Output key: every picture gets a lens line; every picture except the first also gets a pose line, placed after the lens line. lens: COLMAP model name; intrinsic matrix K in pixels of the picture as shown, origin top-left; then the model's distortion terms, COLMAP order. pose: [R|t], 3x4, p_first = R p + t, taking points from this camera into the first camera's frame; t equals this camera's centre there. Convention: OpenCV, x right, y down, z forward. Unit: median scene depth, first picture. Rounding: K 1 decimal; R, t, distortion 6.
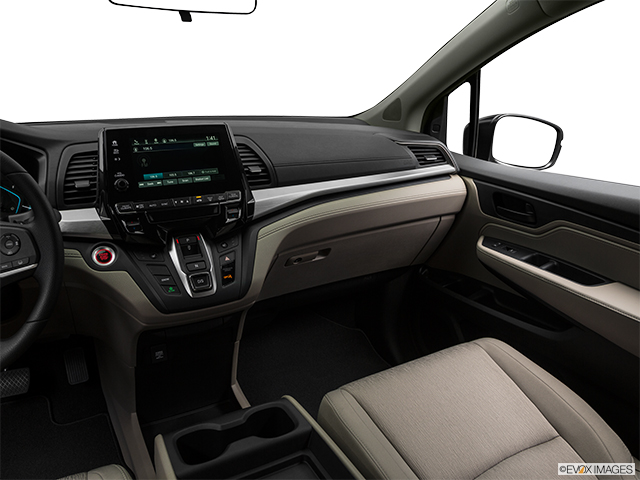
lens RADIAL K [[484.9, 0, 320.0], [0, 484.9, 240.0], [0, 0, 1]] dist [-0.109816, 0.006356]
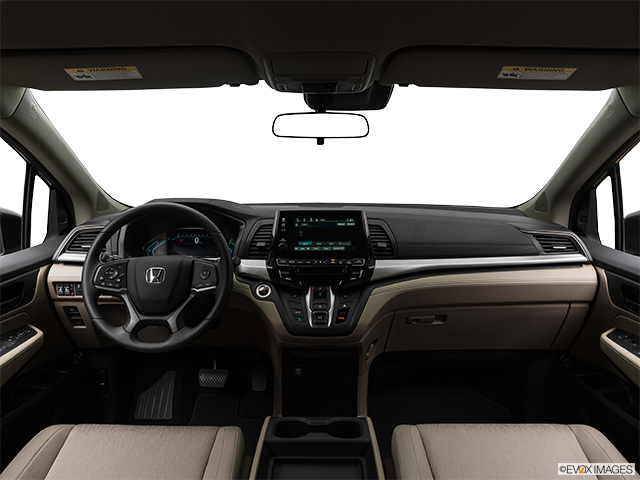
lens RADIAL K [[474.5, 0, 320.0], [0, 474.5, 240.0], [0, 0, 1]] dist [-0.024392, 0.001914]
pose [[0.860569, 0.059192, -0.505884, 0.426906], [-0.144524, 0.980779, -0.131095, 0.042330], [0.488400, 0.185929, 0.852582, -0.231343]]
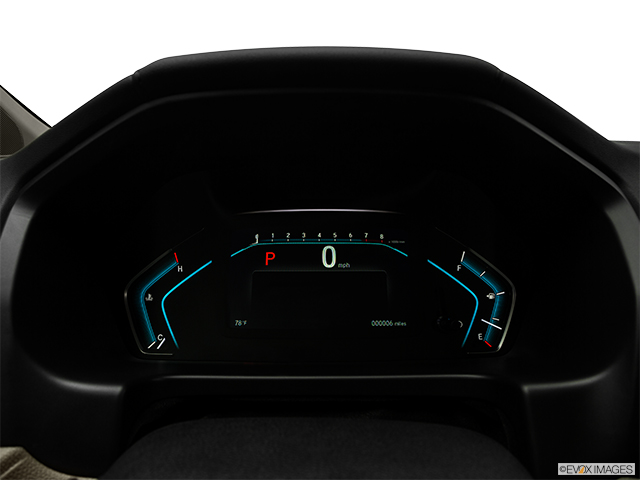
lens RADIAL K [[484.9, 0, 320.0], [0, 484.9, 240.0], [0, 0, 1]] dist [-0.109816, 0.006356]
pose [[0.861762, 0.088200, -0.499586, -0.573034], [-0.136948, 0.988656, -0.061686, -0.098040], [0.488478, 0.121576, 0.864065, 0.586904]]
